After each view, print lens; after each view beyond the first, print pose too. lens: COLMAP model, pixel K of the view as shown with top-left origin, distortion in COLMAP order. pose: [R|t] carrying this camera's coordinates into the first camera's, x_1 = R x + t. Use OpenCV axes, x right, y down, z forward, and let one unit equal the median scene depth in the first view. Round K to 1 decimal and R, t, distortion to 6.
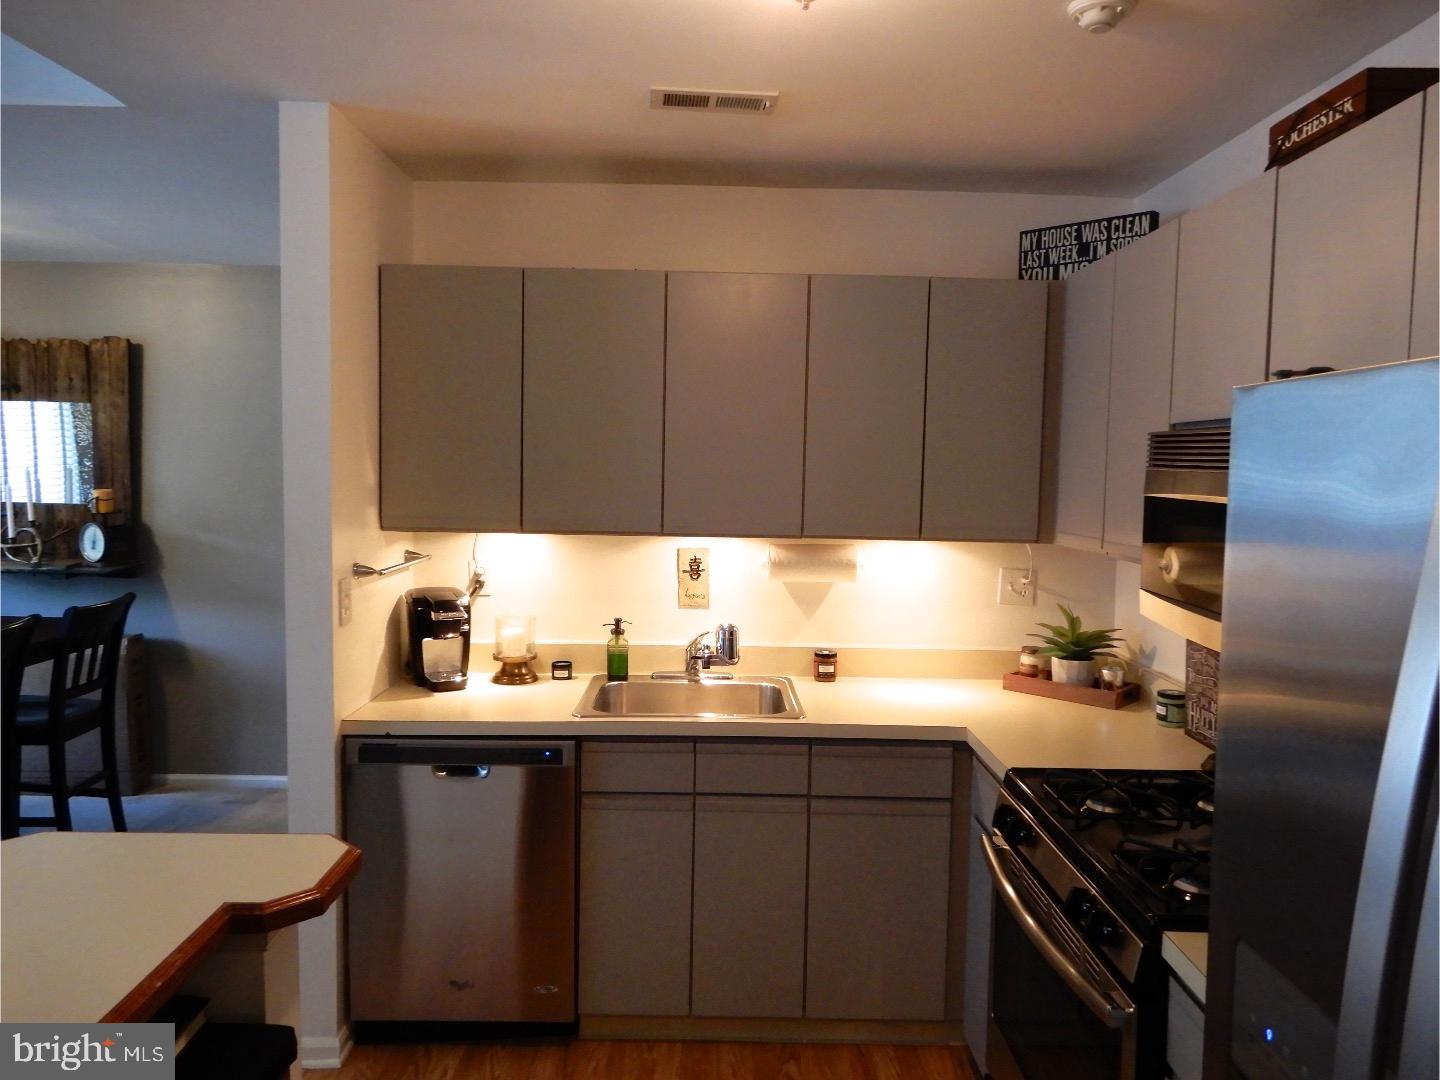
lens RADIAL K [[1030.3, 0, 718.1], [0, 1030.3, 549.0], [0, 0, 1]] dist [0.007633, -0.002707]
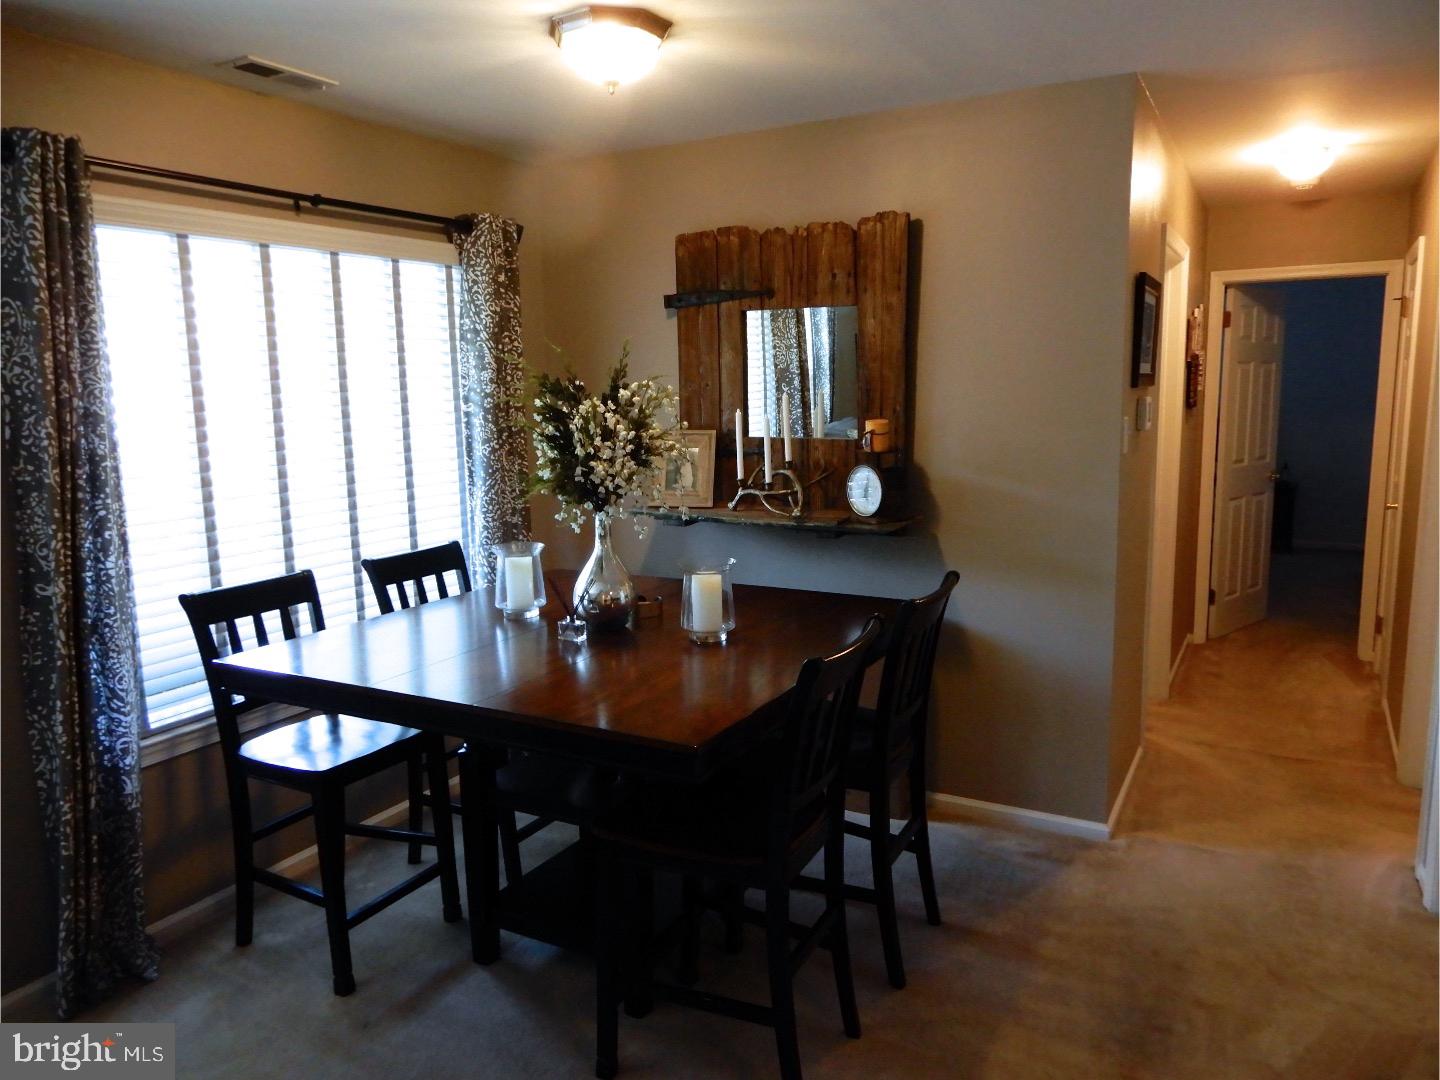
lens RADIAL K [[1030.3, 0, 716.1], [0, 1030.3, 544.8], [0, 0, 1]] dist [0.007633, -0.002707]
pose [[0.875193, 0.041646, -0.481977, -0.326482], [-0.005965, 0.997141, 0.075329, -0.022318], [0.483736, -0.063053, 0.872940, 0.277892]]
